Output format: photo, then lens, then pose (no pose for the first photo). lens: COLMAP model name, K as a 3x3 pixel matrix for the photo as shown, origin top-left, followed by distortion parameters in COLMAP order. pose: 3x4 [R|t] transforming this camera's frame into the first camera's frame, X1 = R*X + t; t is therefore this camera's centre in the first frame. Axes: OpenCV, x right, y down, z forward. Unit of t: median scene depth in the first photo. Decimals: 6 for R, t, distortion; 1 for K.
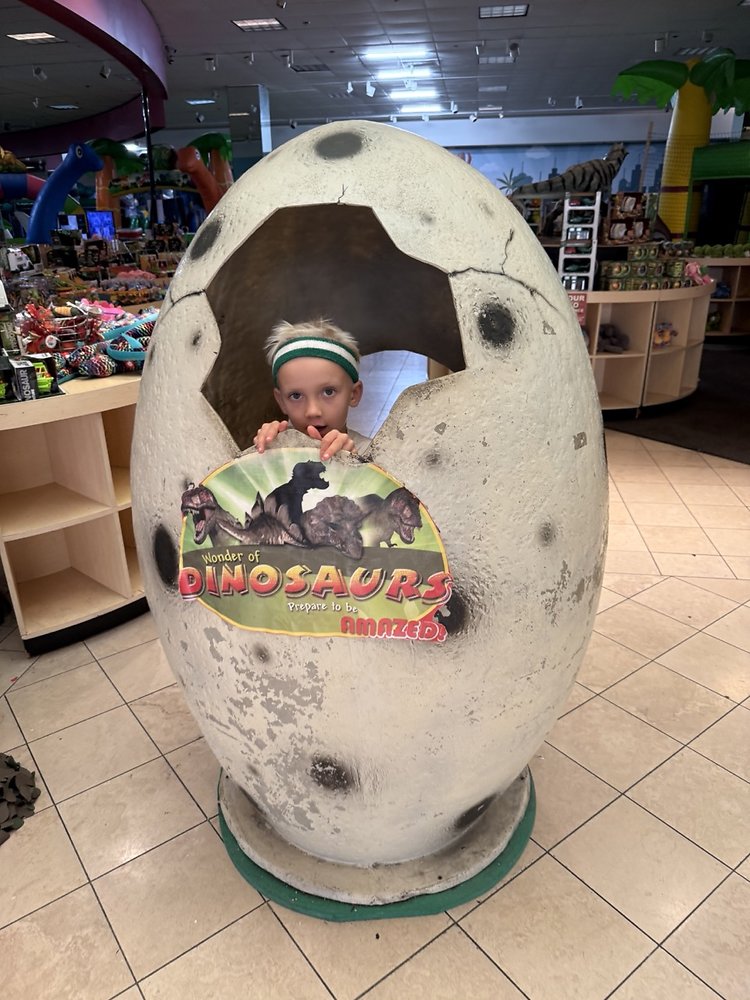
lens RADIAL K [[679.9, 0, 353.7], [0, 679.9, 495.7], [0, 0, 1]] dist [0.030450, -0.049944]
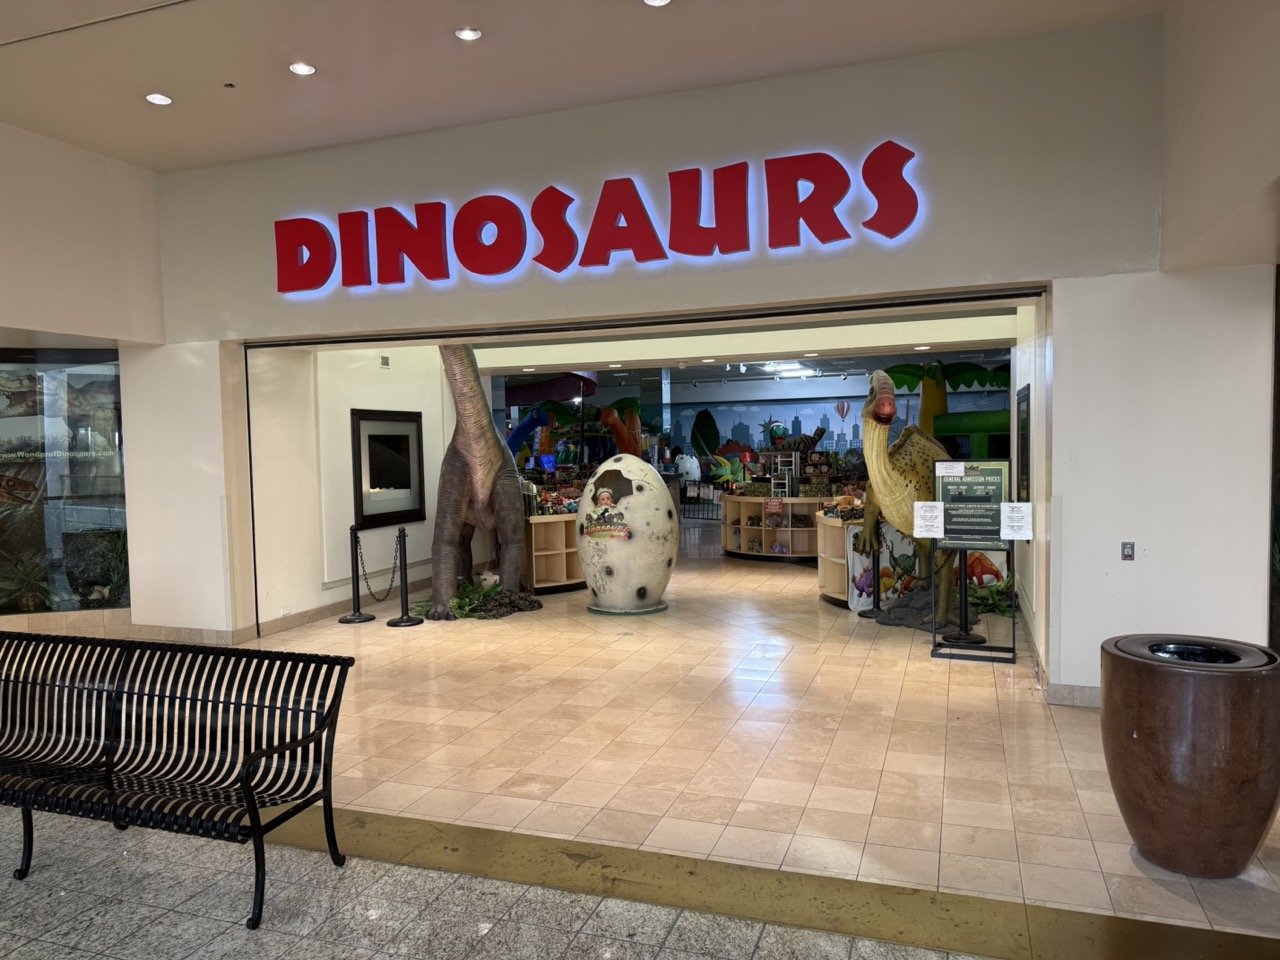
lens RADIAL K [[870.2, 0, 636.5], [0, 870.2, 473.2], [0, 0, 1]] dist [0.030450, -0.049944]
pose [[0.980747, 0.005406, -0.195208, 1.460582], [-0.072588, 0.938086, -0.338712, 1.933980], [0.181290, 0.346360, 0.920418, -5.313772]]
